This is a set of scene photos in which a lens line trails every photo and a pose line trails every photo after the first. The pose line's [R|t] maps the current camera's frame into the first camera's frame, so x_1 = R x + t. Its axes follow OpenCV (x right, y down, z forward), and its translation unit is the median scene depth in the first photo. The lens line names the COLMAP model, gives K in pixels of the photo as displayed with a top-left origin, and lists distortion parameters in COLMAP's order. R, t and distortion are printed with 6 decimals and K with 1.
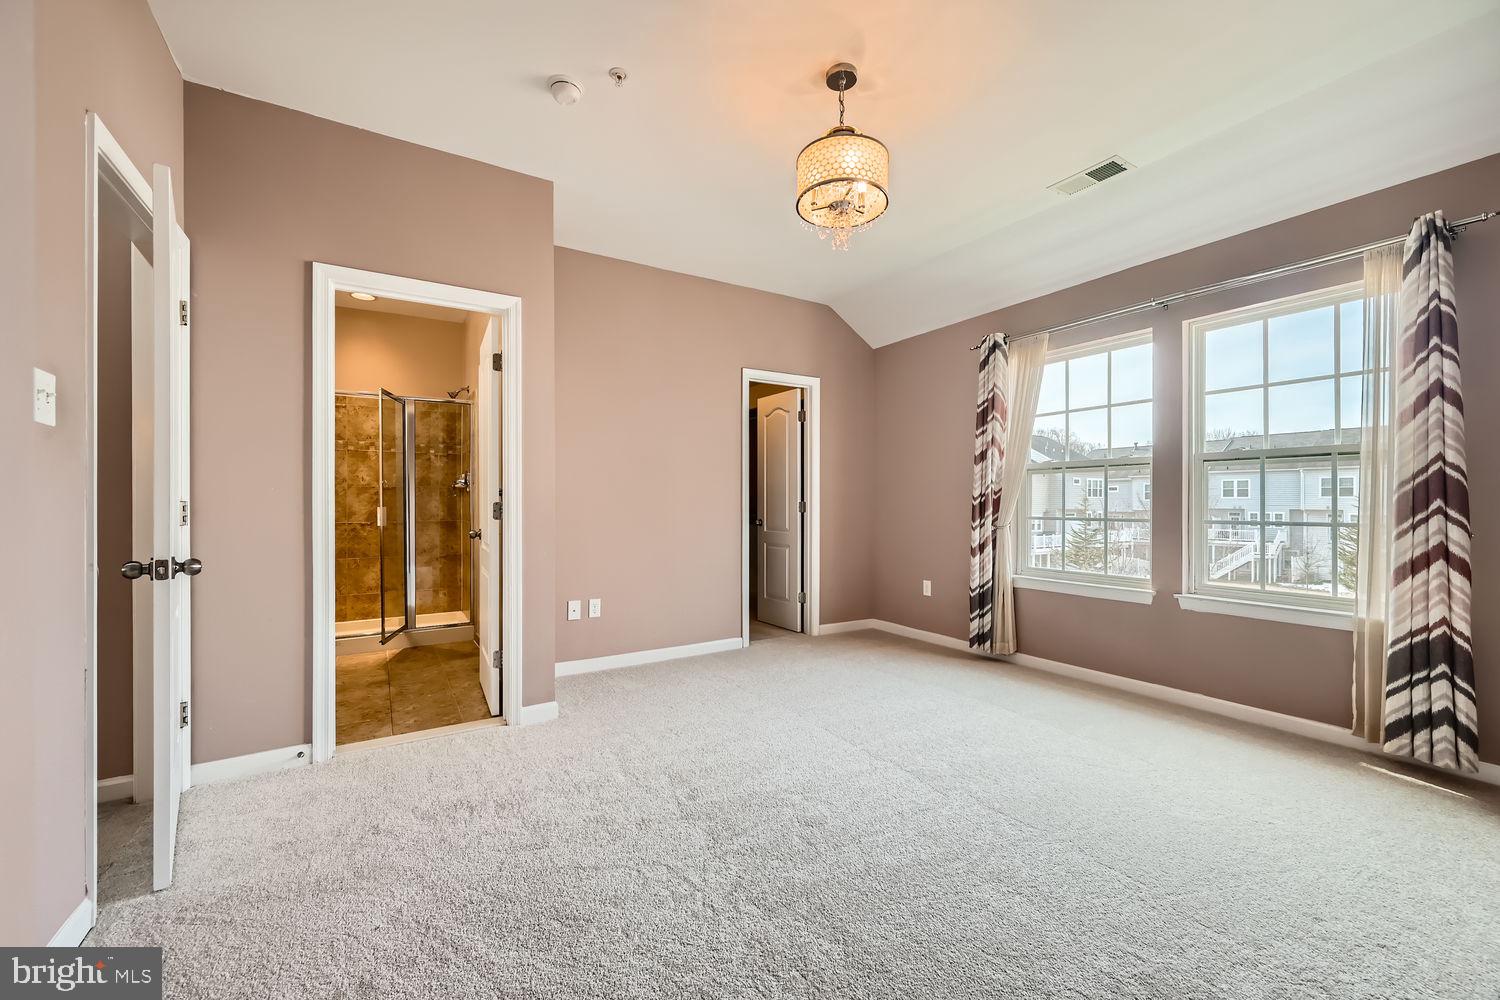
lens RADIAL K [[599.4, 0, 749.5], [0, 599.4, 510.8], [0, 0, 1]] dist [0.000143, -0.000452]
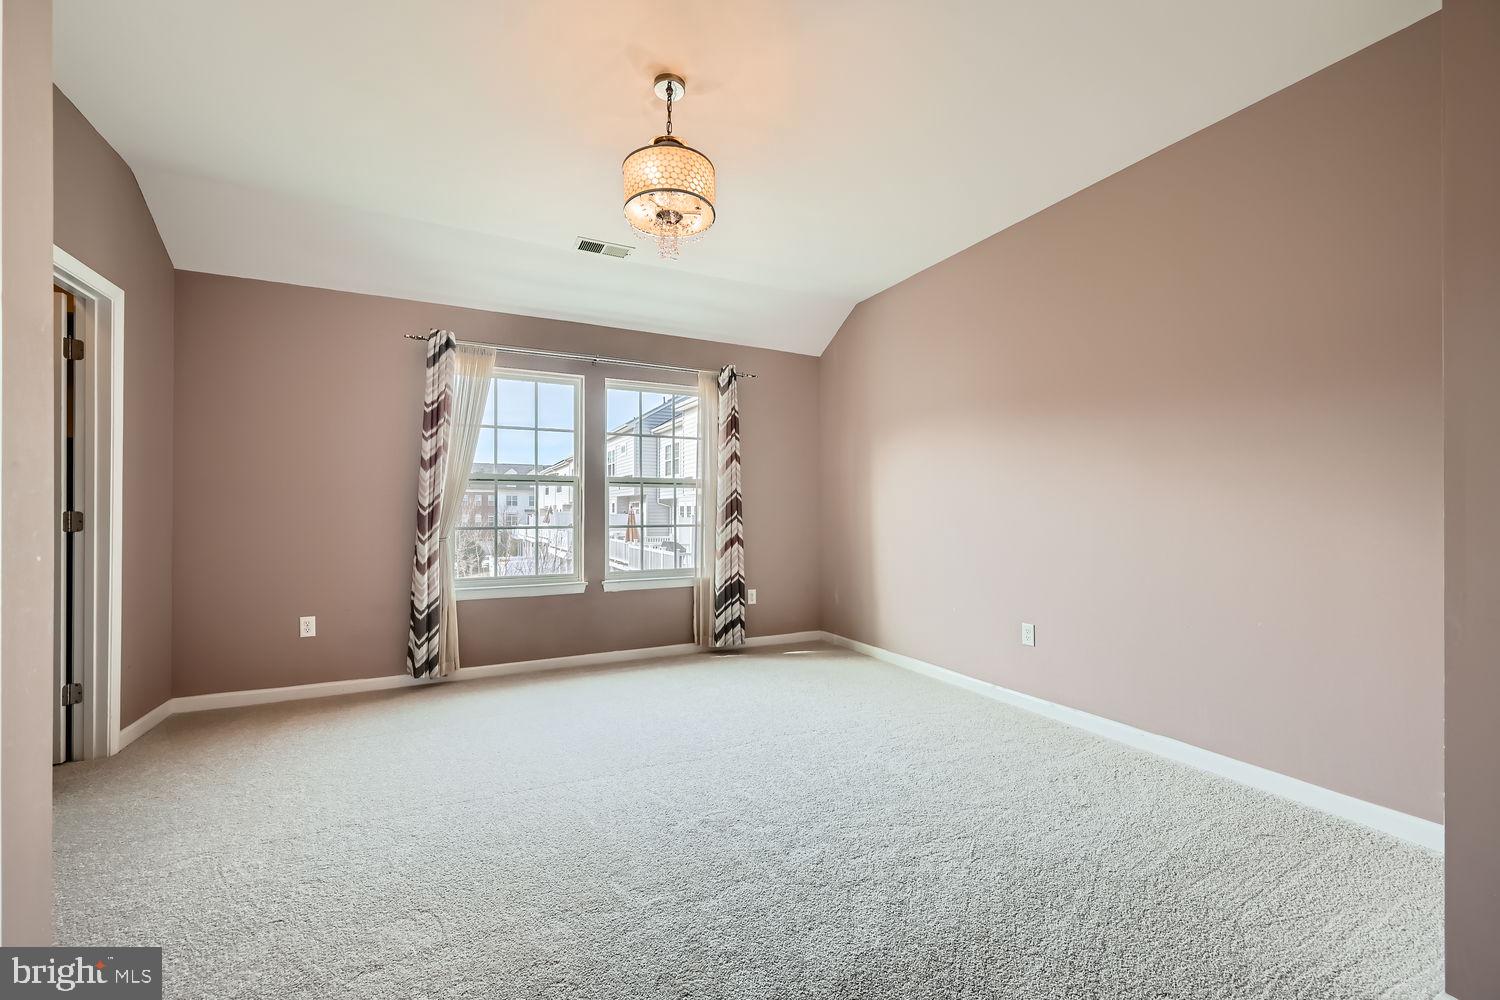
lens RADIAL K [[599.4, 0, 744.9], [0, 599.4, 508.9], [0, 0, 1]] dist [0.000143, -0.000452]
pose [[0.084856, -0.002588, 0.996390, -0.479412], [0.008207, 0.999965, 0.001899, -0.018018], [-0.996359, 0.008017, 0.084874, 0.465093]]
